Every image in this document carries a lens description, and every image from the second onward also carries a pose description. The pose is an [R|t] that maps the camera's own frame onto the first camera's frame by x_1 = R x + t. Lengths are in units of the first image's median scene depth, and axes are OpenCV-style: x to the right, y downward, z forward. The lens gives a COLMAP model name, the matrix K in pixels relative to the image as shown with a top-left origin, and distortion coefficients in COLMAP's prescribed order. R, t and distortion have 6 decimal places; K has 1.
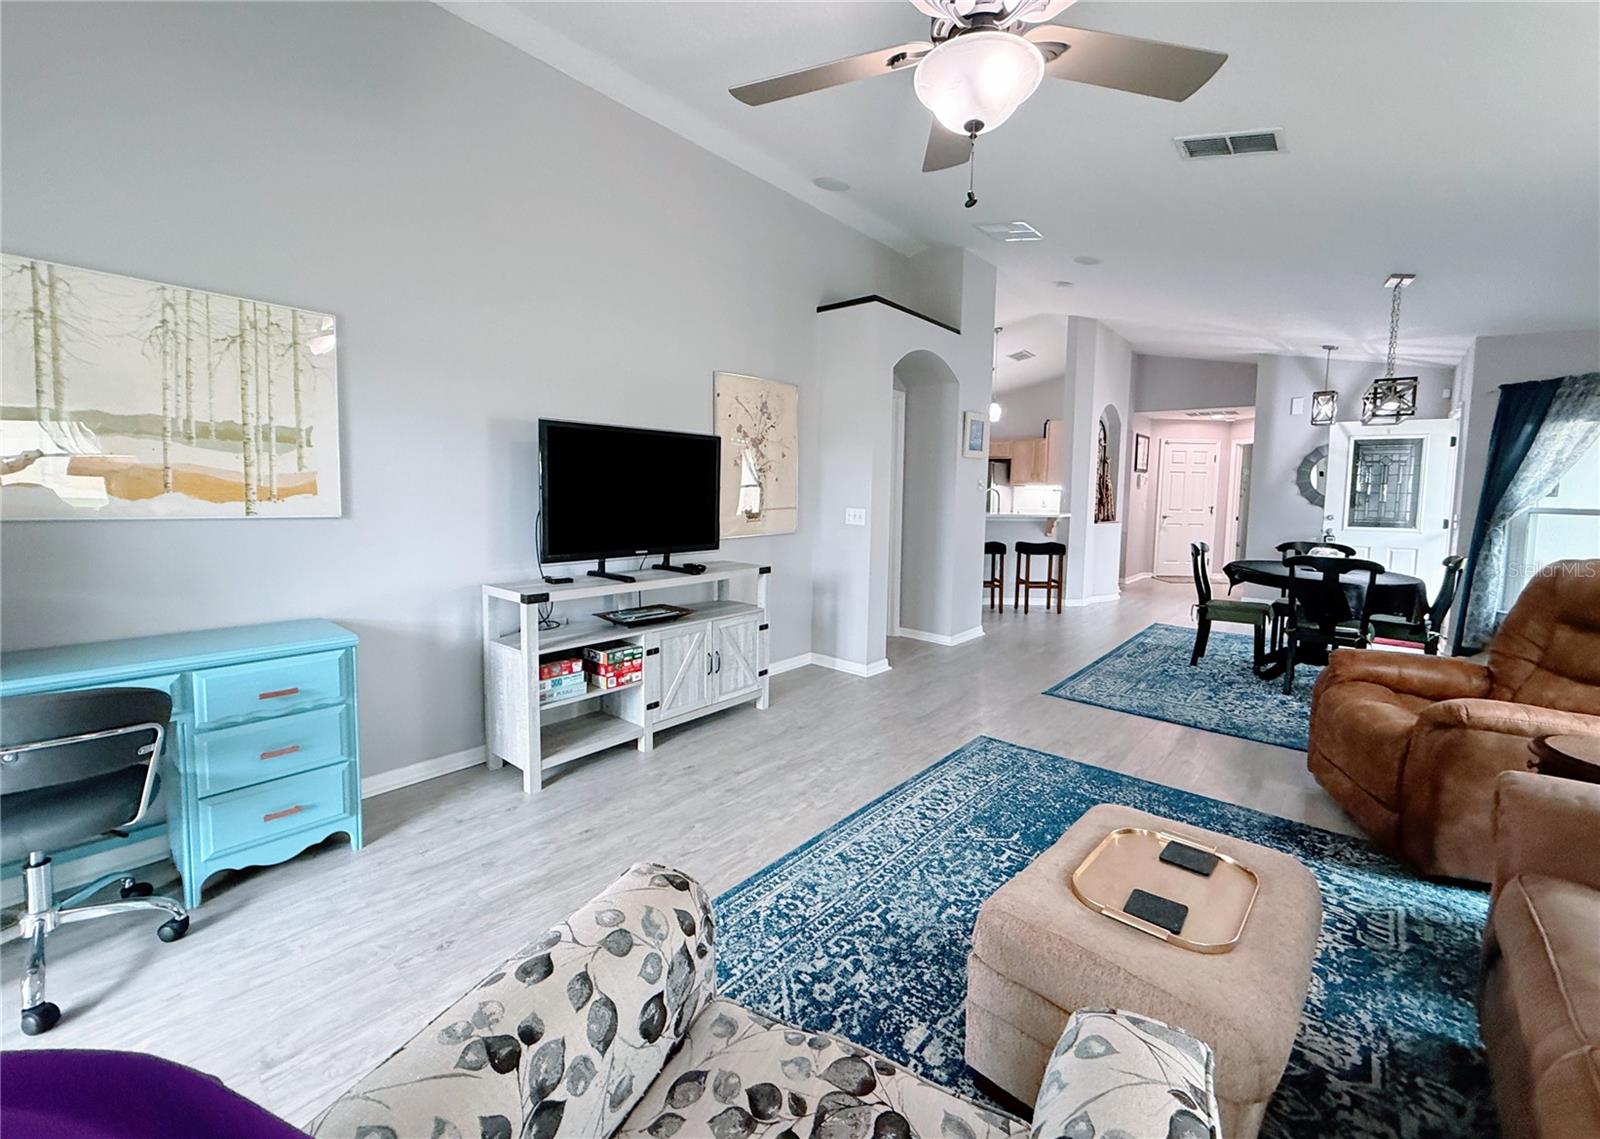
lens RADIAL K [[658.0, 0, 798.4], [0, 658.0, 540.9], [0, 0, 1]] dist [-0.000310, 0.000248]
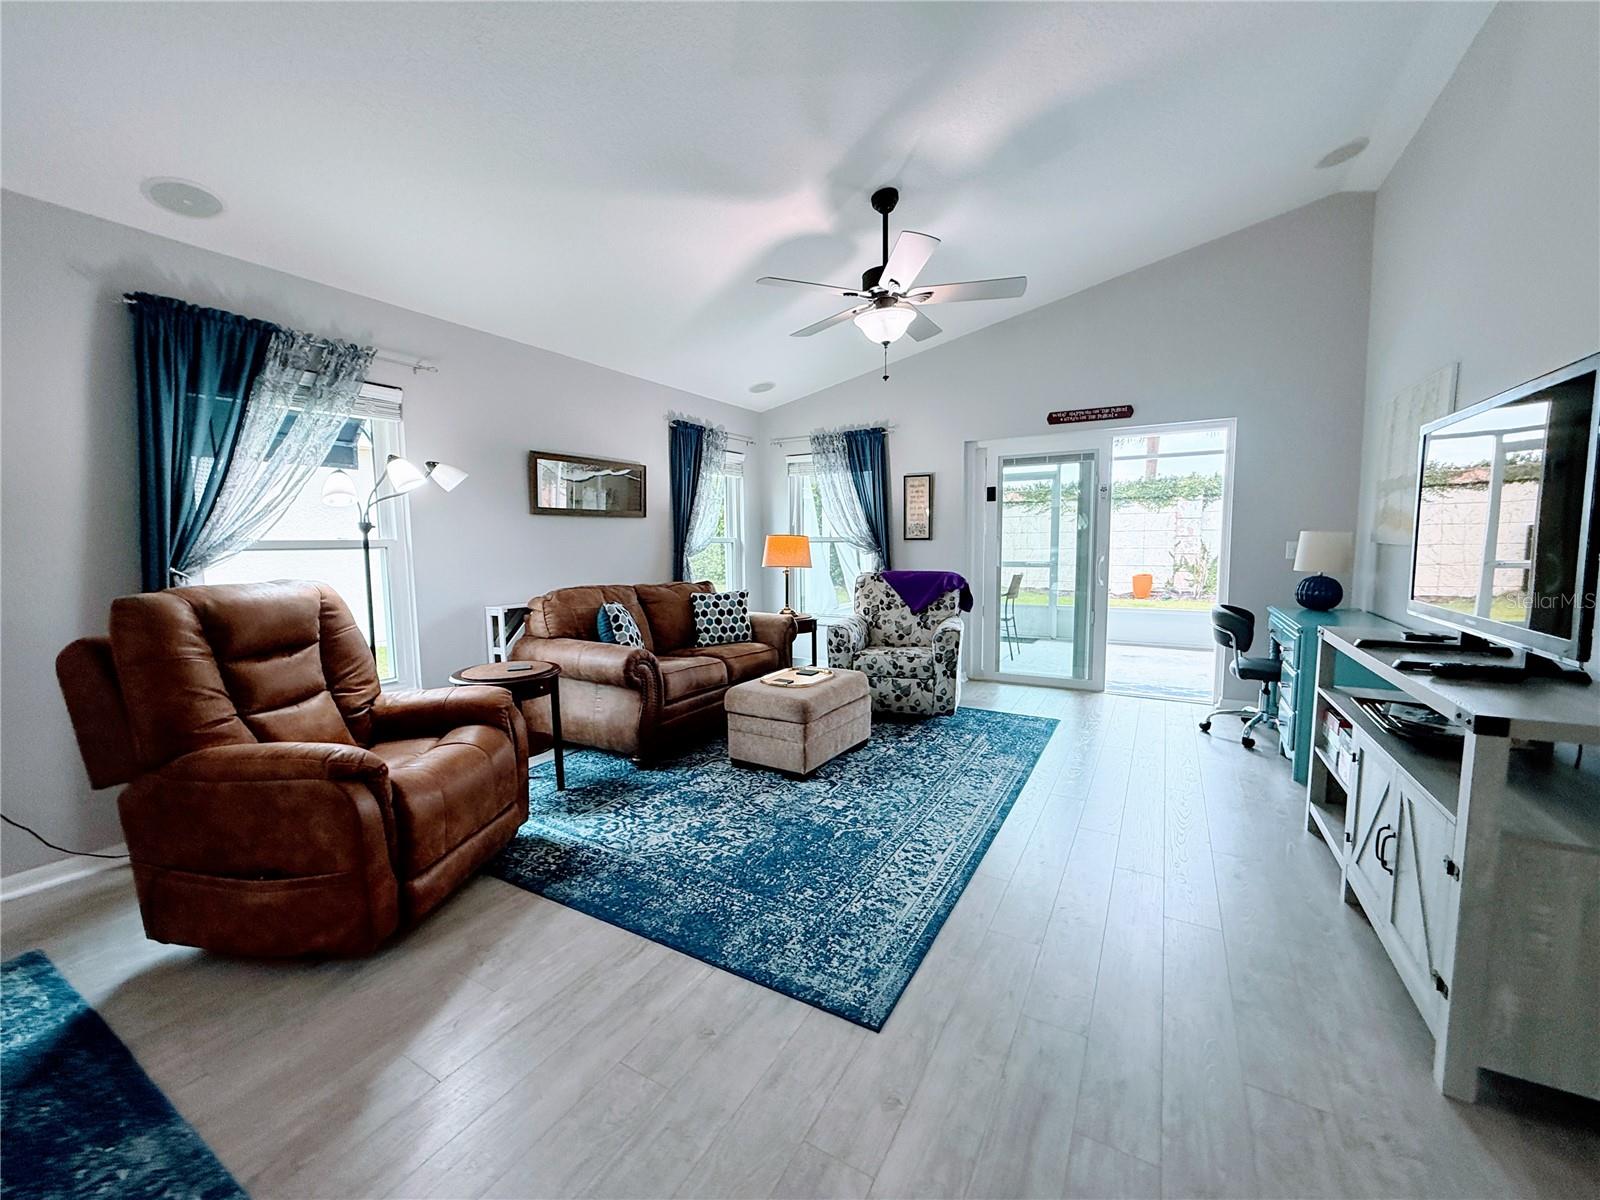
lens RADIAL K [[638.2, 0, 795.7], [0, 638.2, 597.2], [0, 0, 1]] dist [0.003397, 0.000408]
pose [[-0.983880, 0.009970, -0.178554, 0.513141], [-0.019831, 0.986204, 0.164341, -0.099225], [0.177729, 0.165232, -0.970109, 1.710459]]
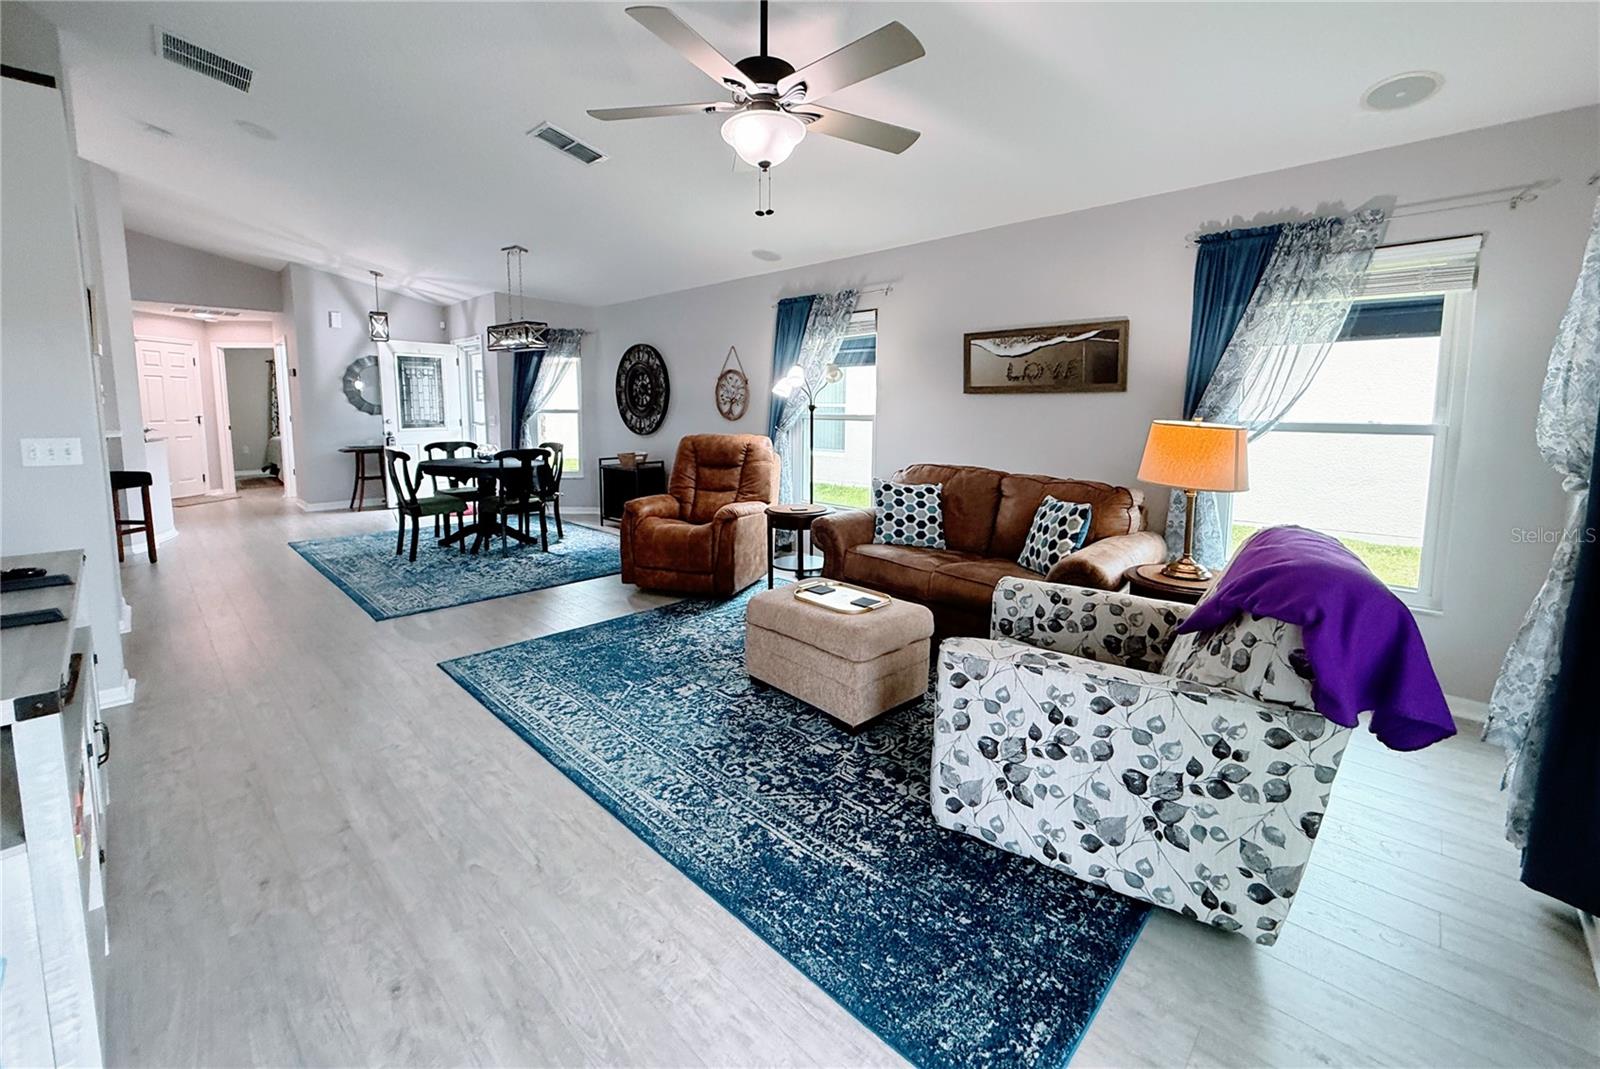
lens RADIAL K [[648.6, 0, 797.3], [0, 648.6, 472.4], [0, 0, 1]] dist [-0.001353, -0.000129]
pose [[0.064643, -0.118799, 0.990812, -0.722236], [0.075044, 0.990656, 0.113884, -0.055971], [-0.995083, 0.066992, 0.072954, 0.492595]]
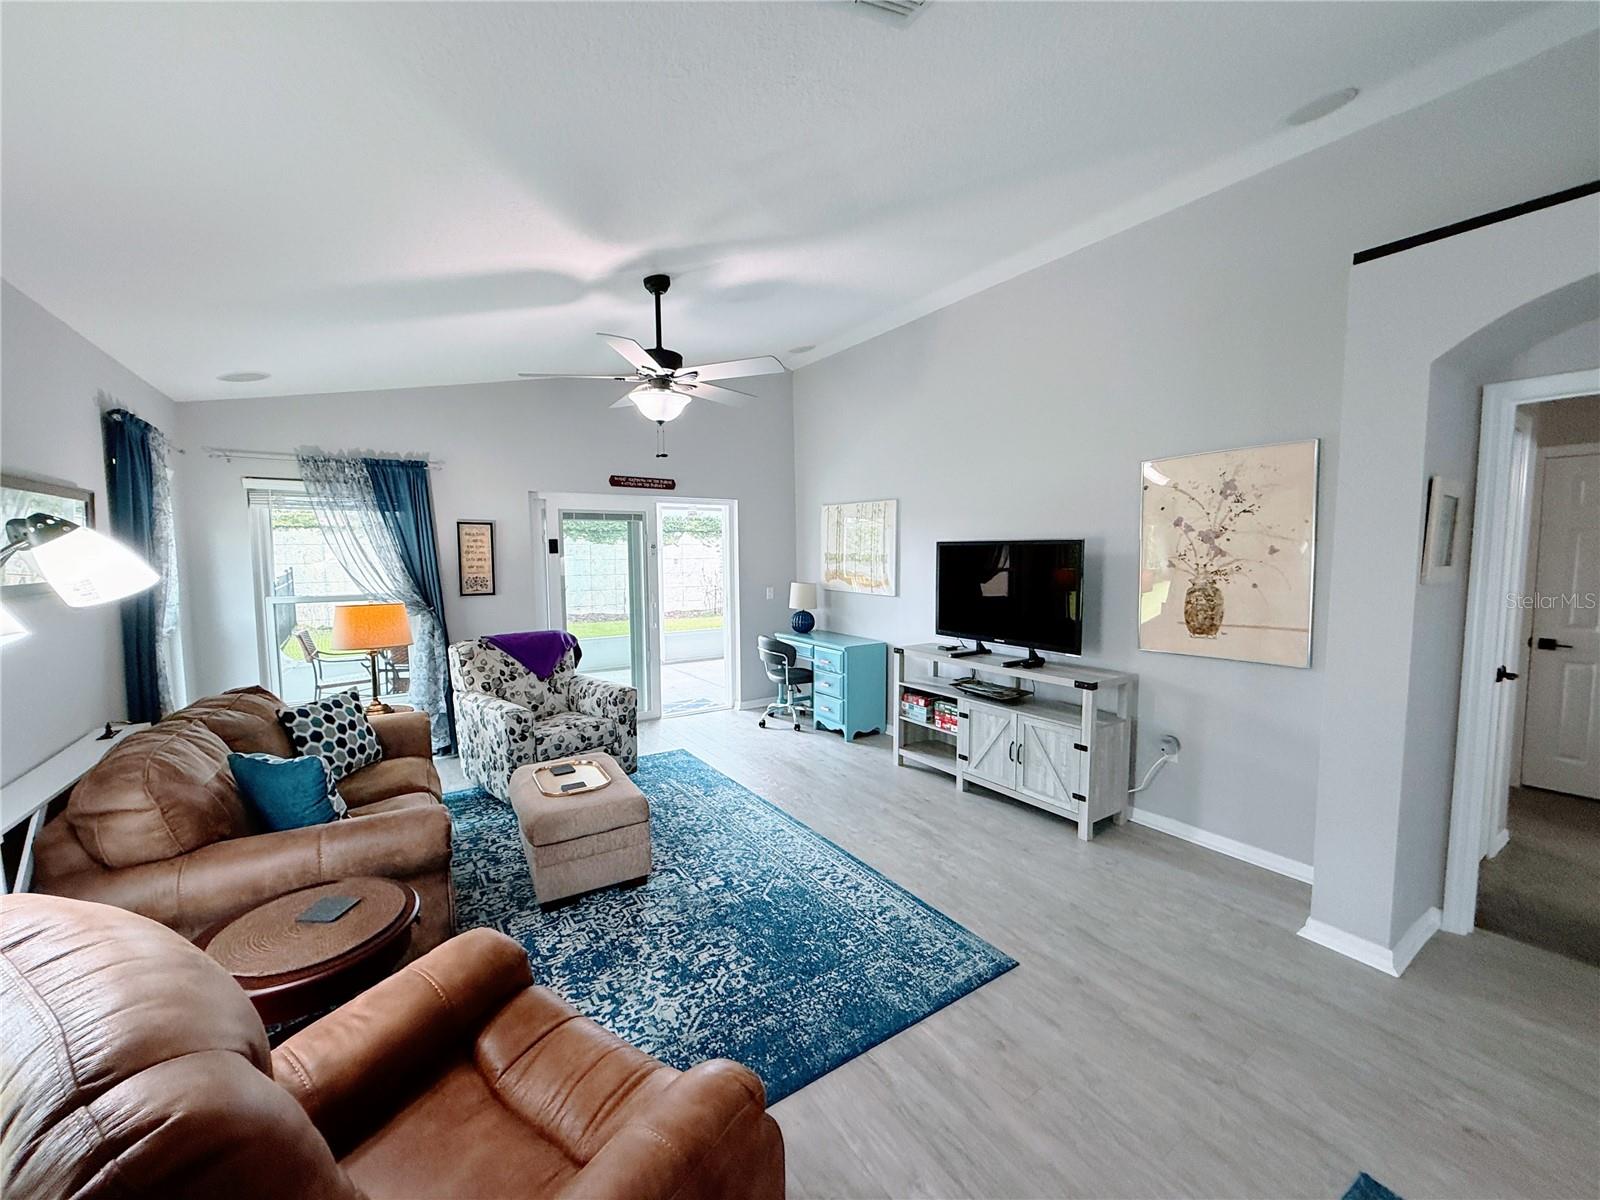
lens RADIAL K [[638.2, 0, 797.4], [0, 638.2, 597.6], [0, 0, 1]] dist [0.003397, 0.000408]
pose [[-0.275344, 0.057310, -0.959636, 1.204577], [-0.076091, 0.993791, 0.081182, -0.157319], [0.958330, 0.095373, -0.269273, 1.142495]]
